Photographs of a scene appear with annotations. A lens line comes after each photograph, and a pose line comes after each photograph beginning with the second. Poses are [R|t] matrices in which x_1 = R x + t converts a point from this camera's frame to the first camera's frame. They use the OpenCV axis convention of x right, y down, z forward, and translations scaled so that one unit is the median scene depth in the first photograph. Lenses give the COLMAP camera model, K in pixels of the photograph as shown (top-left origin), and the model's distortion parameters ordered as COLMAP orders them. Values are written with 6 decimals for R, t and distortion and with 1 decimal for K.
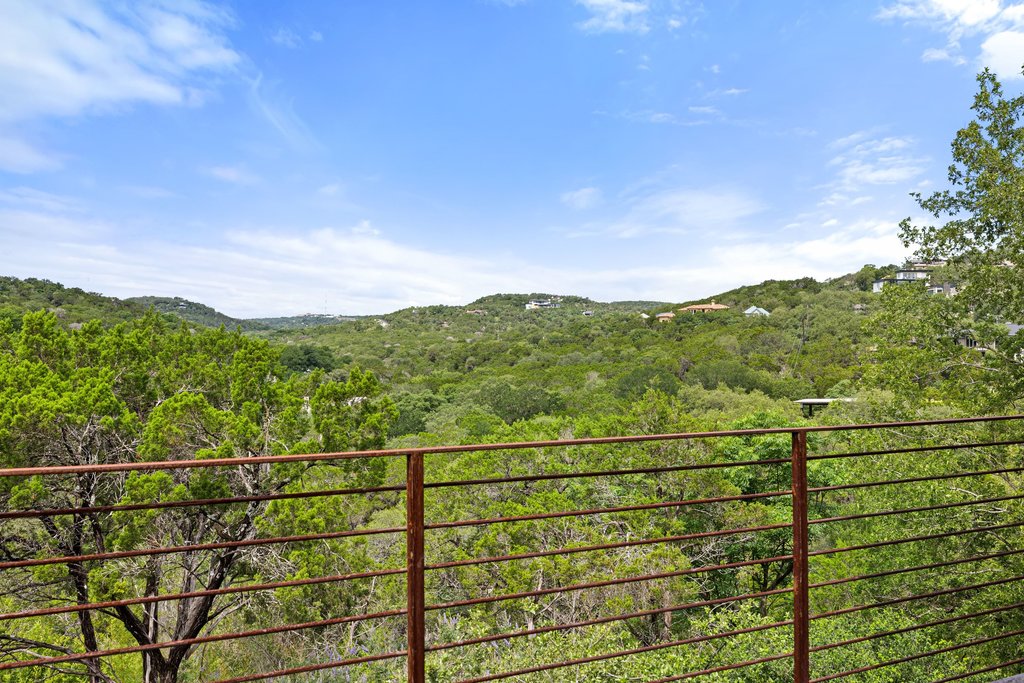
lens RADIAL K [[902.1, 0, 512.3], [0, 902.1, 341.9], [0, 0, 1]] dist [0.007872, -0.003547]
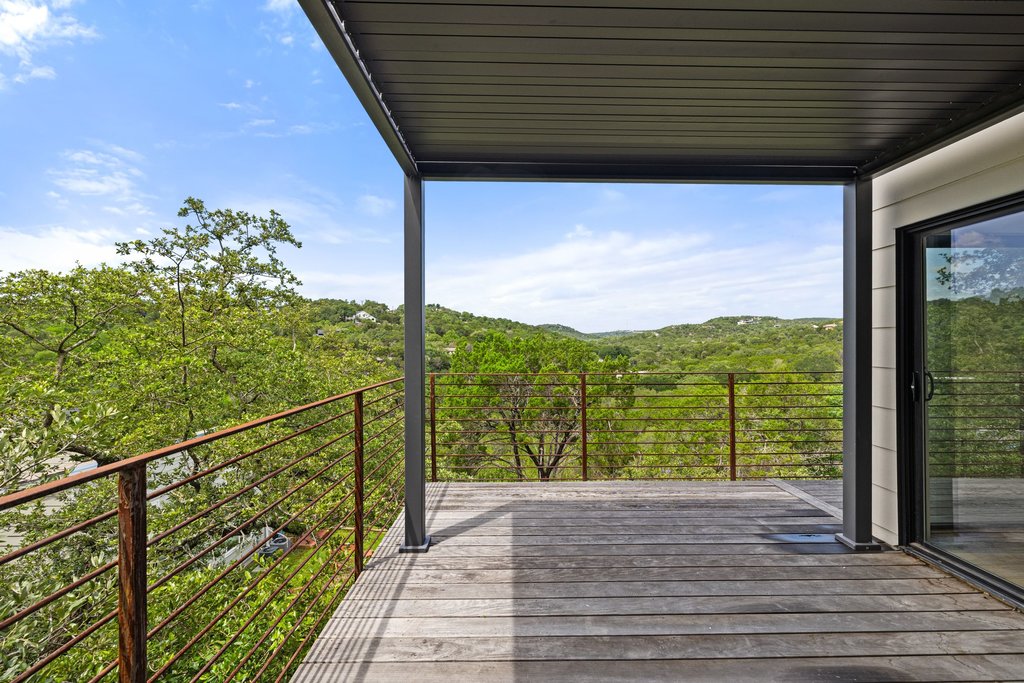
lens RADIAL K [[902.1, 0, 512.9], [0, 902.1, 342.2], [0, 0, 1]] dist [0.007872, -0.003547]
pose [[0.873394, -0.013089, -0.486839, 0.542503], [0.010781, 0.999913, -0.007542, 0.008661], [0.486896, 0.001338, 0.873459, -0.874232]]
